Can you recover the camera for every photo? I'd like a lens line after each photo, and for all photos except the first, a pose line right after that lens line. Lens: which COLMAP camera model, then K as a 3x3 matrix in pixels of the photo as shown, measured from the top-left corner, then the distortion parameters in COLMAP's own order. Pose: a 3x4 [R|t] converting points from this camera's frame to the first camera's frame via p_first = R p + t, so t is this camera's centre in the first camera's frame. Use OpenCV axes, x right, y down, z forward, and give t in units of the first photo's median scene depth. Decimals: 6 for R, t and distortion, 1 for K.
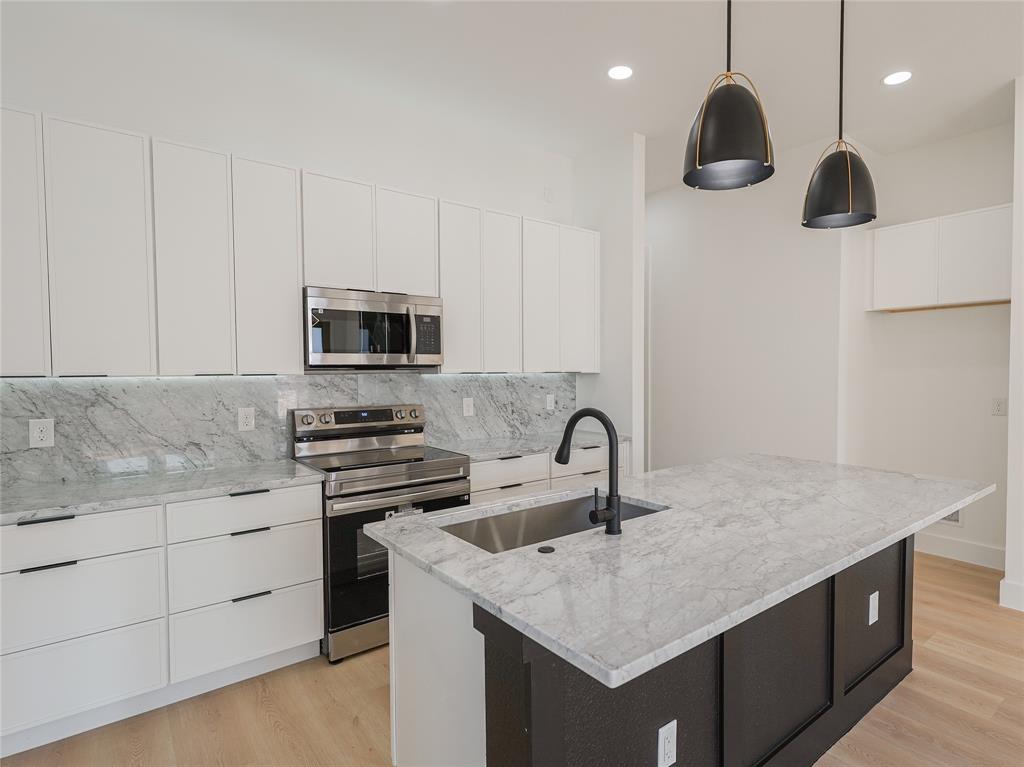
lens RADIAL K [[542.6, 0, 535.6], [0, 542.6, 392.5], [0, 0, 1]] dist [0.005786, -0.000826]
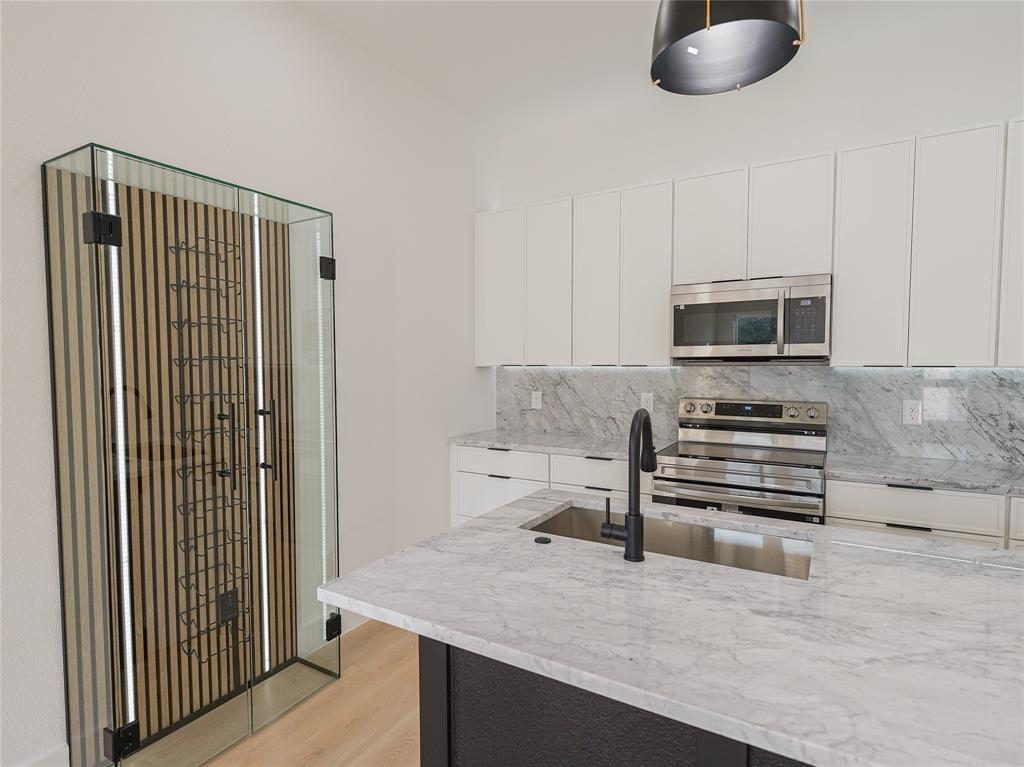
lens RADIAL K [[542.6, 0, 506.4], [0, 542.6, 387.3], [0, 0, 1]] dist [0.005786, -0.000826]
pose [[0.355128, 0.048911, -0.933537, 0.444259], [-0.039449, 0.998525, 0.037309, -0.015776], [0.933985, 0.023578, 0.356534, 0.269397]]
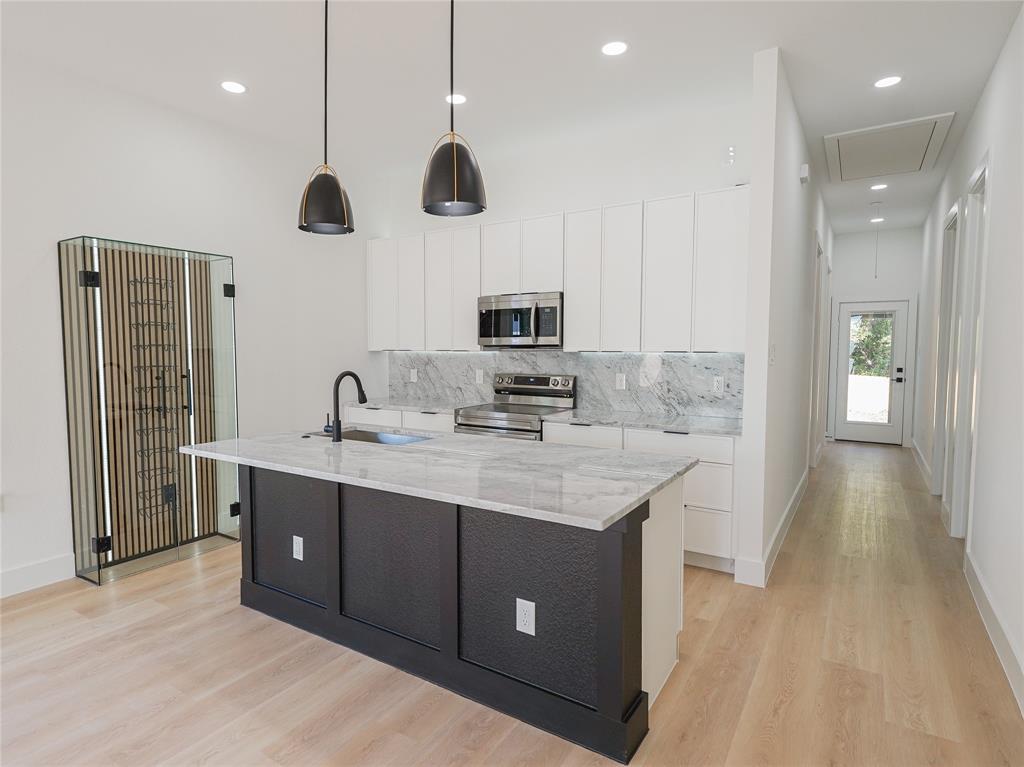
lens RADIAL K [[542.6, 0, 511.2], [0, 542.6, 379.5], [0, 0, 1]] dist [0.005786, -0.000826]
pose [[0.345344, 0.061095, -0.936485, 1.035608], [-0.042967, 0.997862, 0.049255, -0.028977], [0.937492, 0.023228, 0.347230, 0.476101]]
